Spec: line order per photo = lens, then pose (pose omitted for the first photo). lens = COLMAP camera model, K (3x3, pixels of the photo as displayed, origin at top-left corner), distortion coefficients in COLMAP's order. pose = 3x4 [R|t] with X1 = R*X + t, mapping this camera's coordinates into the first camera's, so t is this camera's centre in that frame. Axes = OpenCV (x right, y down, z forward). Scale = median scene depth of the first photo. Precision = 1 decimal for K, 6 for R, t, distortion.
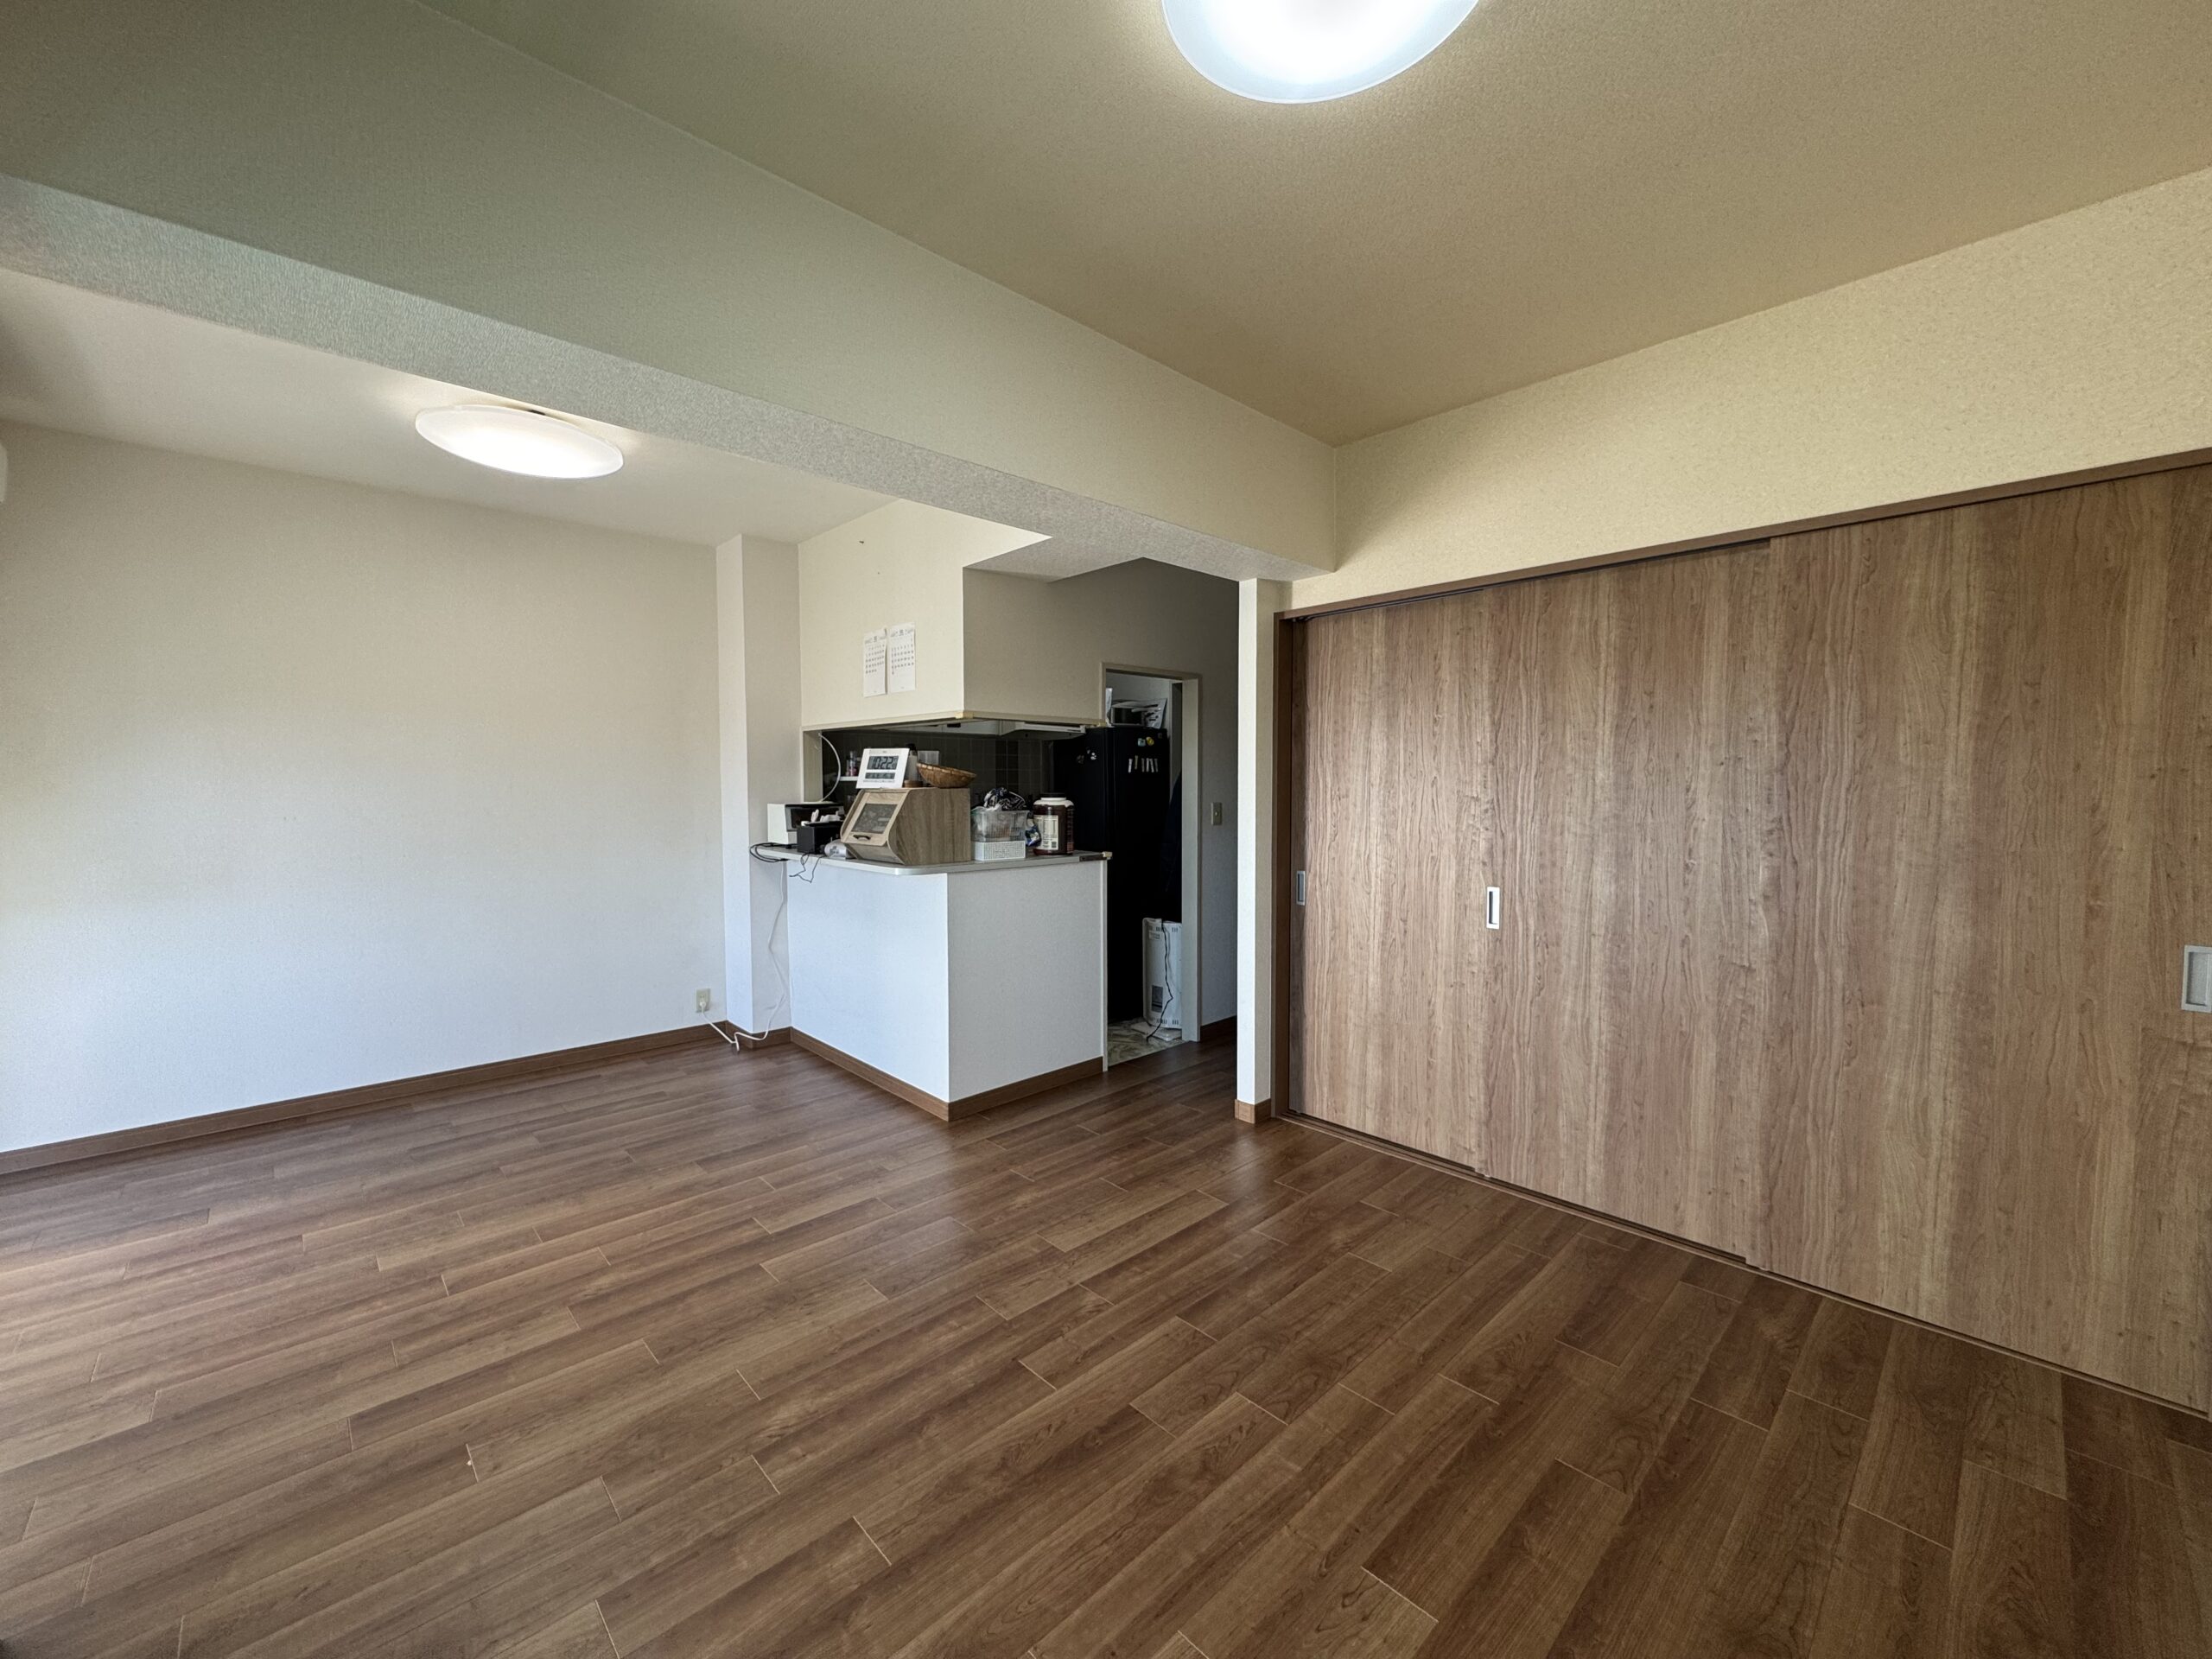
lens RADIAL K [[882.8, 0, 1106.0], [0, 882.8, 829.5], [0, 0, 1]] dist [-0.003327, 0.000063]
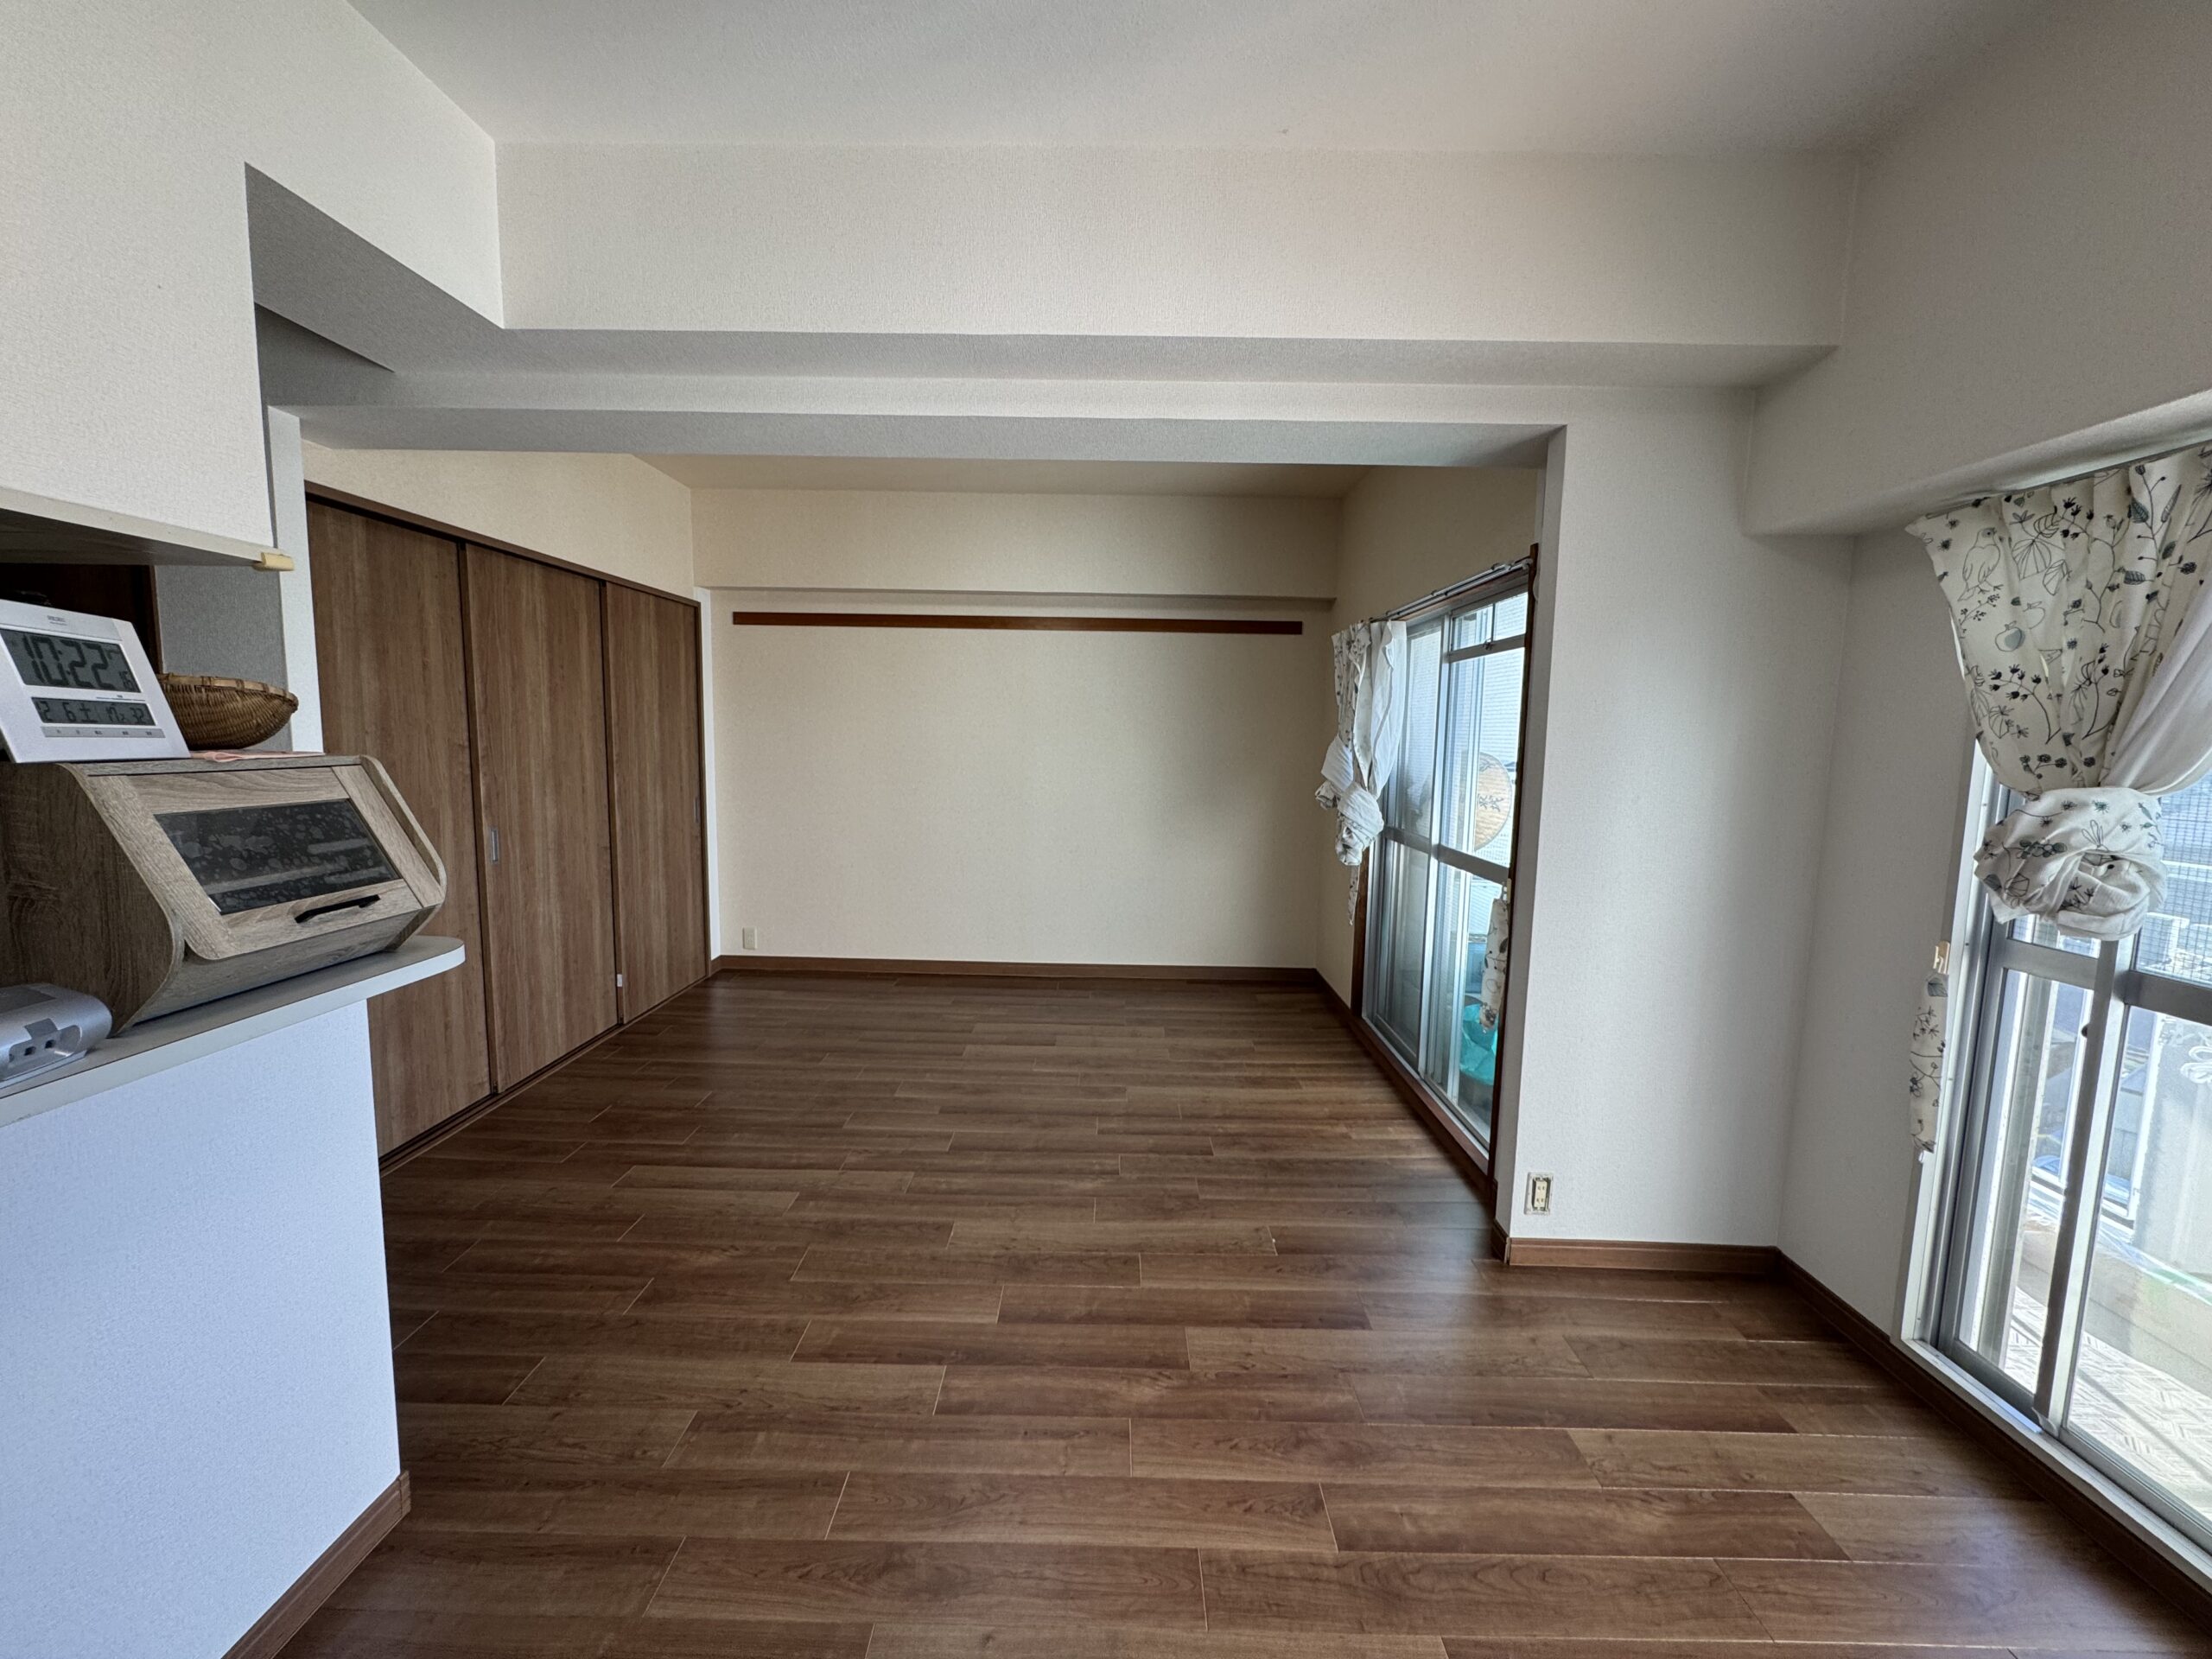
lens RADIAL K [[882.5, 0, 1106.0], [0, 882.5, 829.5], [0, 0, 1]] dist [0.001053, 0.000205]
pose [[-0.725761, -0.087477, 0.682362, -1.107433], [0.016103, 0.989451, 0.143972, -0.099350], [-0.687758, 0.115478, -0.716696, 1.635301]]
